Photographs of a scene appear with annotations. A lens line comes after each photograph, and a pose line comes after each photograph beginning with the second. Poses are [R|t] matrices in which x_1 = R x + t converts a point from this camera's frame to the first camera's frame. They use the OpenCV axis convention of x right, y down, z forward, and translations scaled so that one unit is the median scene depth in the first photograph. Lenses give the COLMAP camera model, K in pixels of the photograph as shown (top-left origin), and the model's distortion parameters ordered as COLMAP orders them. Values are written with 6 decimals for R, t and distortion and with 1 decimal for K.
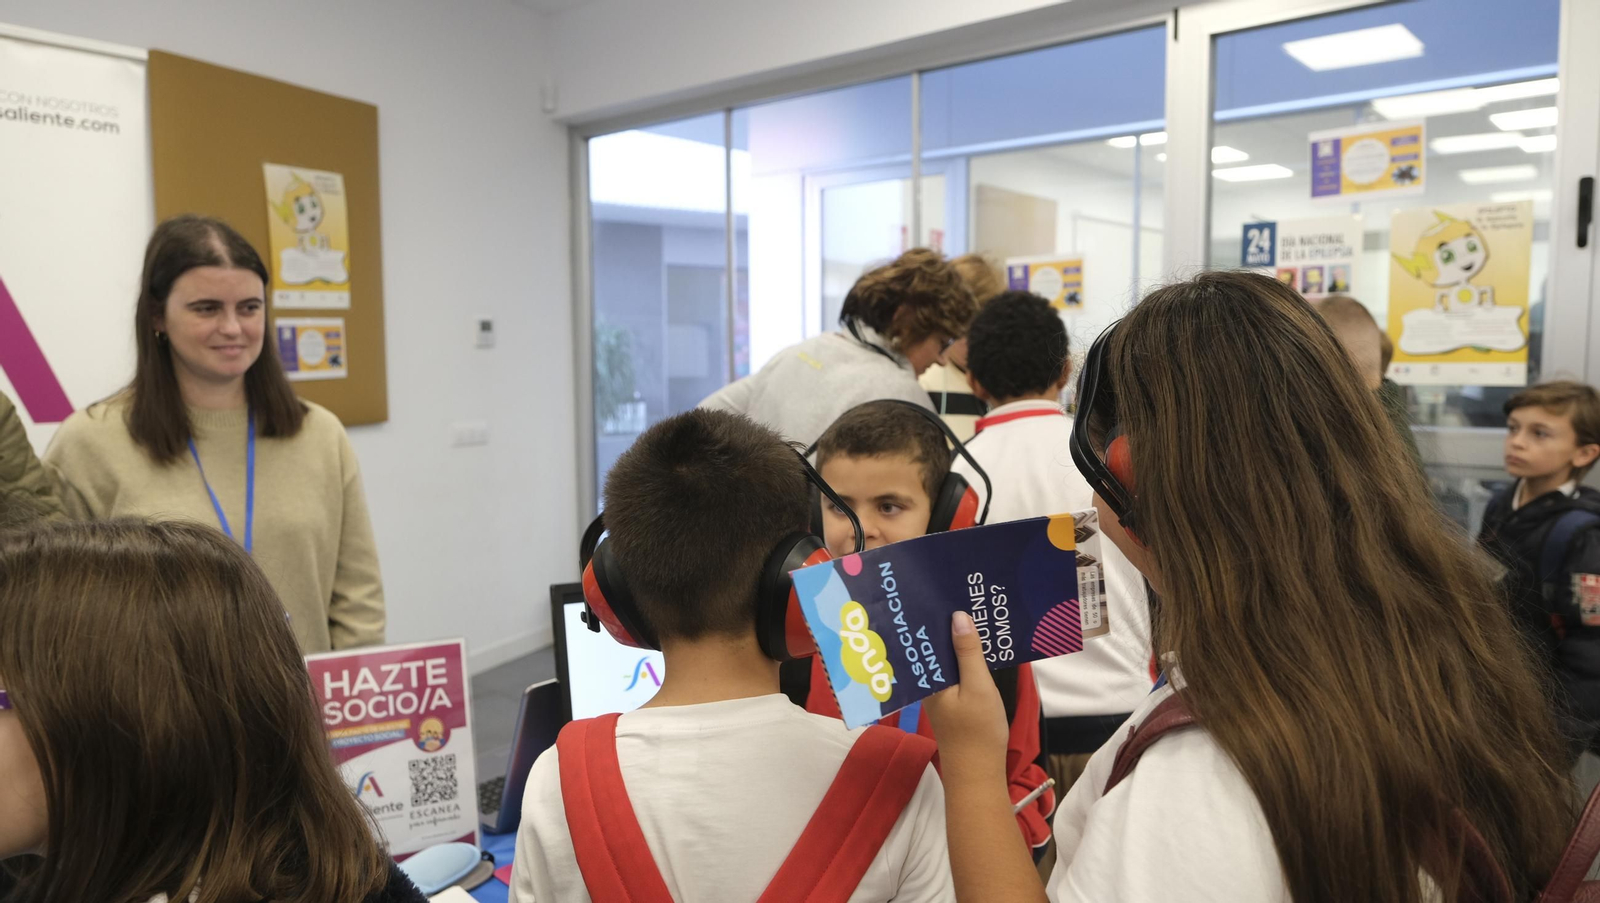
lens RADIAL K [[1092.5, 0, 800.9], [0, 1092.5, 449.2], [0, 0, 1]] dist [-0.007174, -0.001849]
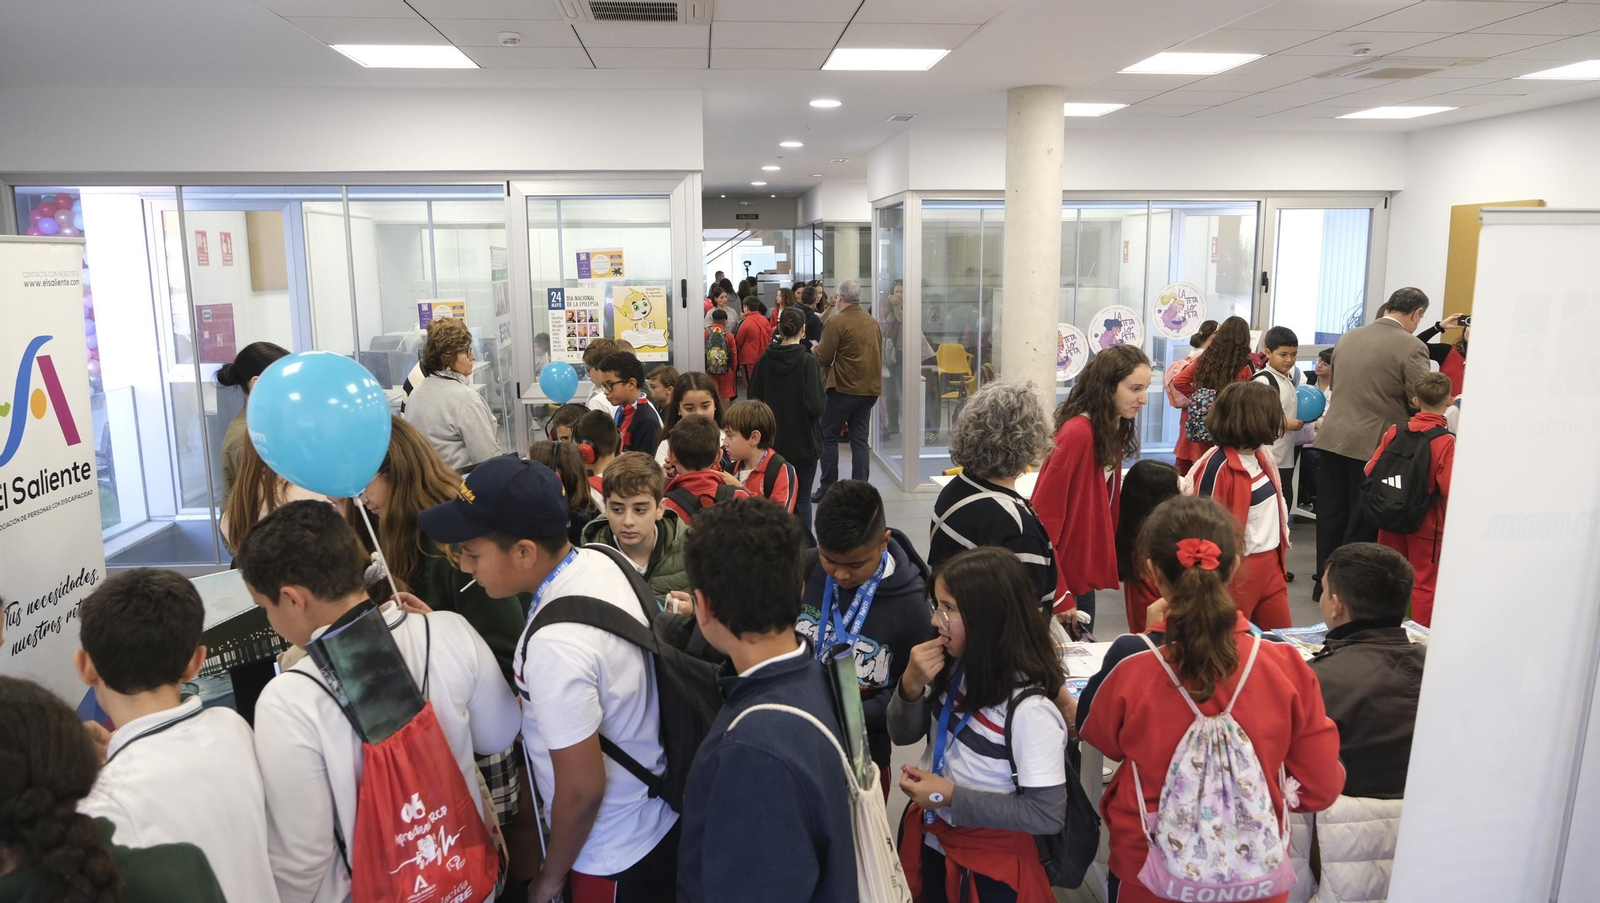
lens RADIAL K [[1092.5, 0, 800.9], [0, 1092.5, 451.5], [0, 0, 1]] dist [-0.007174, -0.001849]
pose [[0.698857, -0.124083, 0.704417, -0.817616], [0.073385, 0.992079, 0.101949, -0.078481], [-0.711487, -0.019554, 0.702427, -0.874557]]
